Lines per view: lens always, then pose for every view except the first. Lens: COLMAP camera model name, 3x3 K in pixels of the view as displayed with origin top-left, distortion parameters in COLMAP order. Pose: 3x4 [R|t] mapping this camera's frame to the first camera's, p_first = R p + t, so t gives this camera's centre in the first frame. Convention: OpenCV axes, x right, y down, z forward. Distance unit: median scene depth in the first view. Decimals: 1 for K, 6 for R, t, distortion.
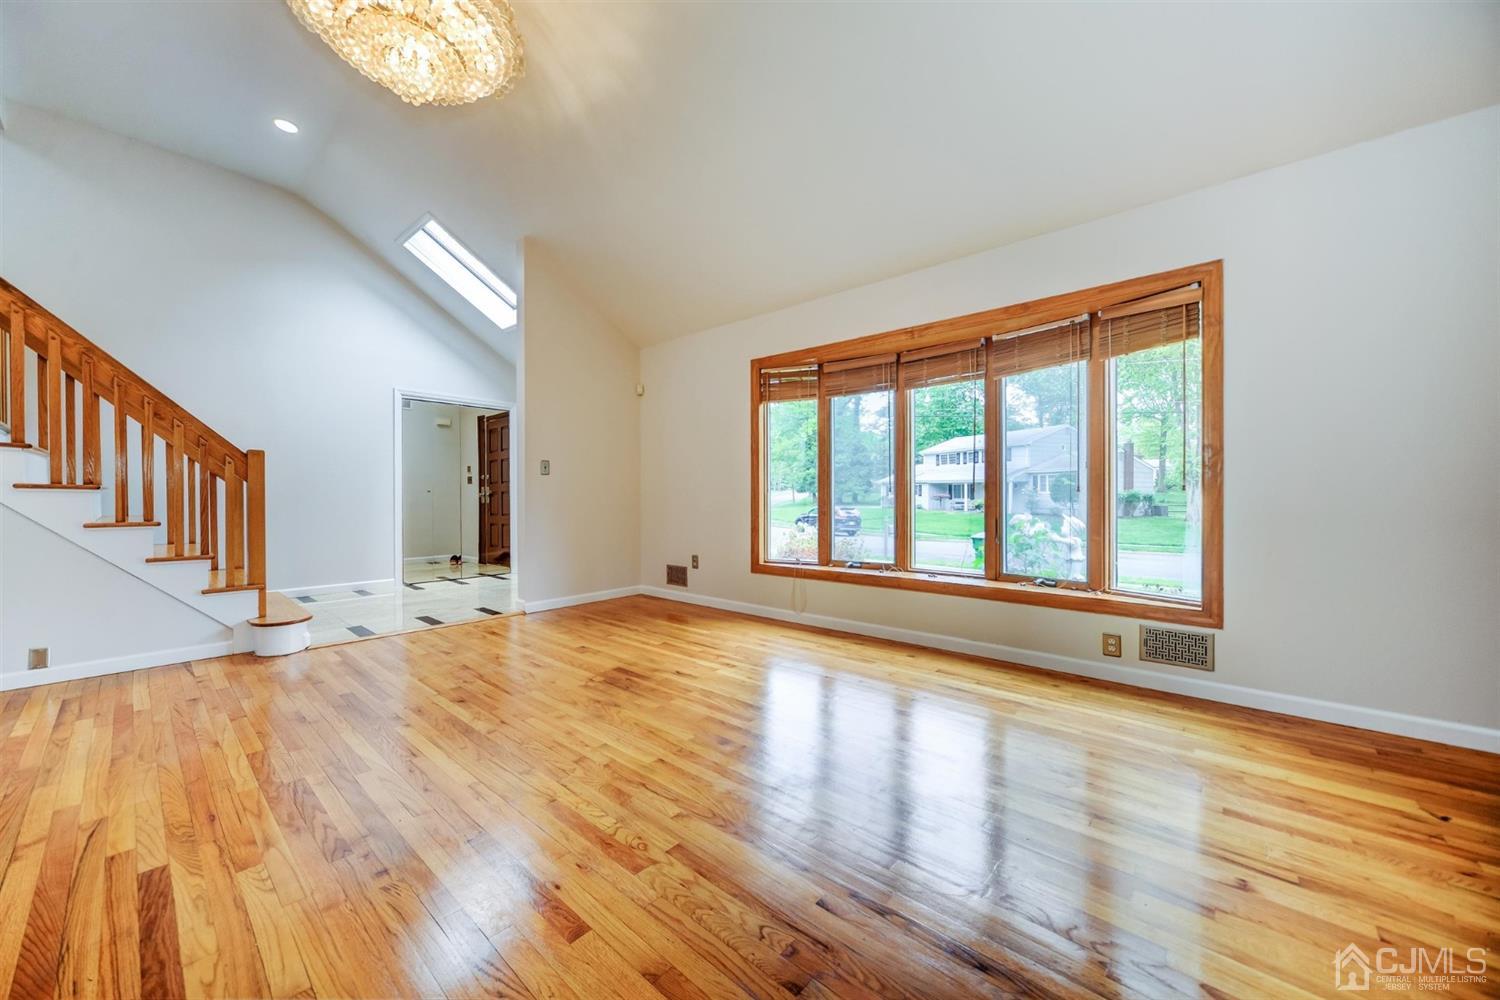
lens RADIAL K [[548.3, 0, 720.5], [0, 548.3, 500.6], [0, 0, 1]] dist [-0.005860, 0.000578]
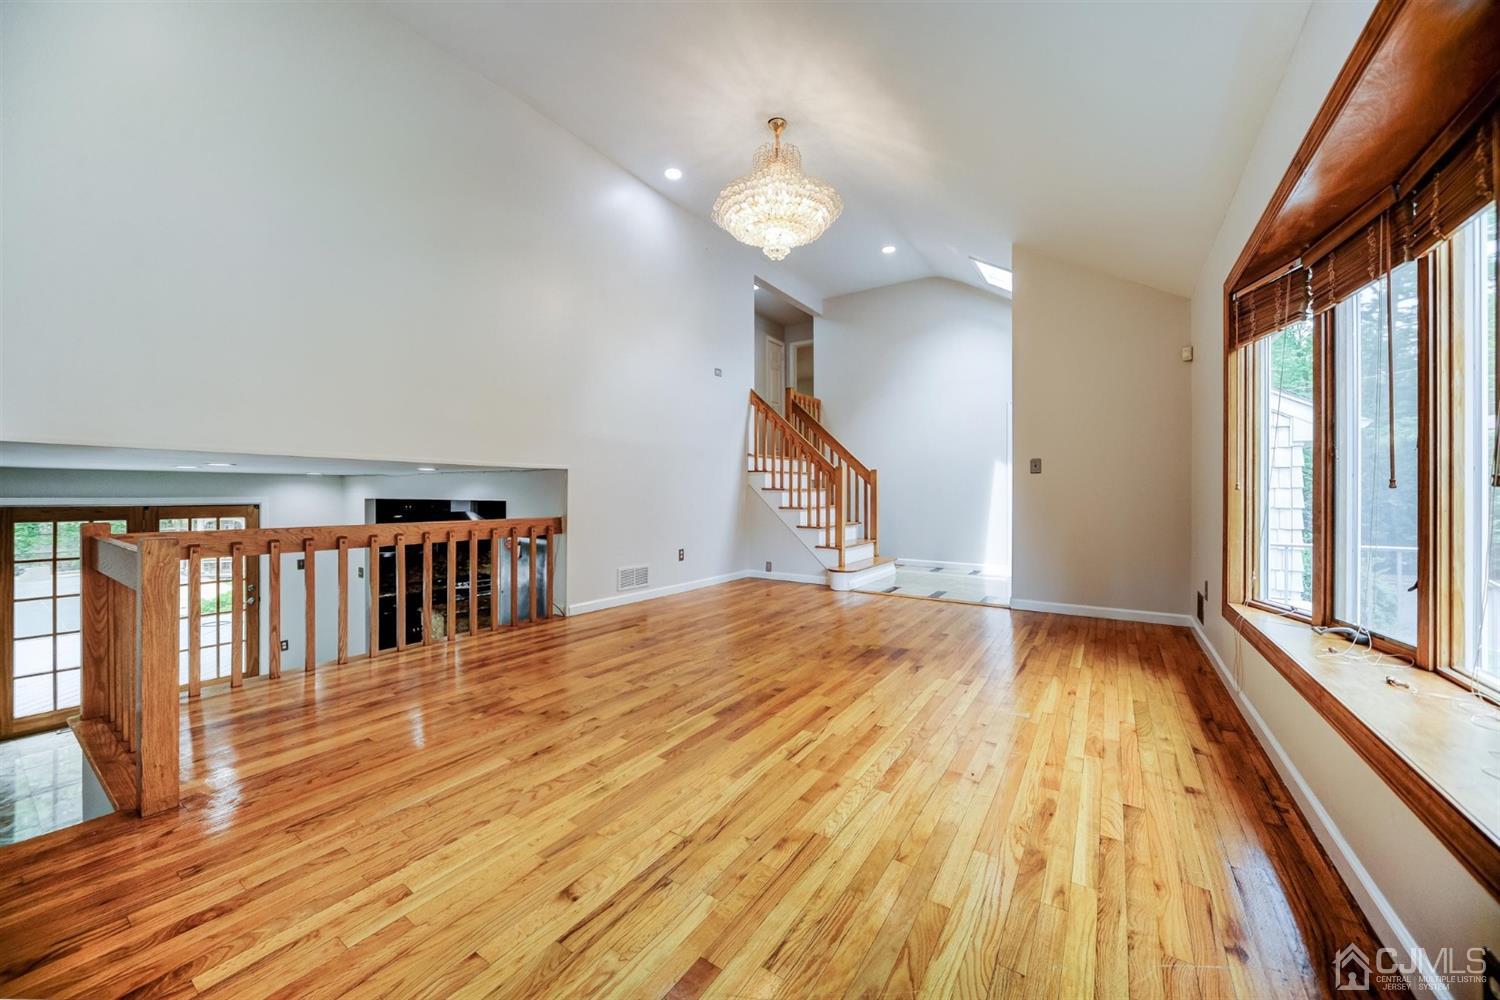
lens RADIAL K [[548.3, 0, 748.3], [0, 548.3, 494.0], [0, 0, 1]] dist [-0.005860, 0.000578]
pose [[0.169448, 0.004264, -0.985530, 0.946935], [-0.013504, 0.999907, 0.002004, -0.008913], [0.985447, 0.012969, 0.169490, 0.544930]]
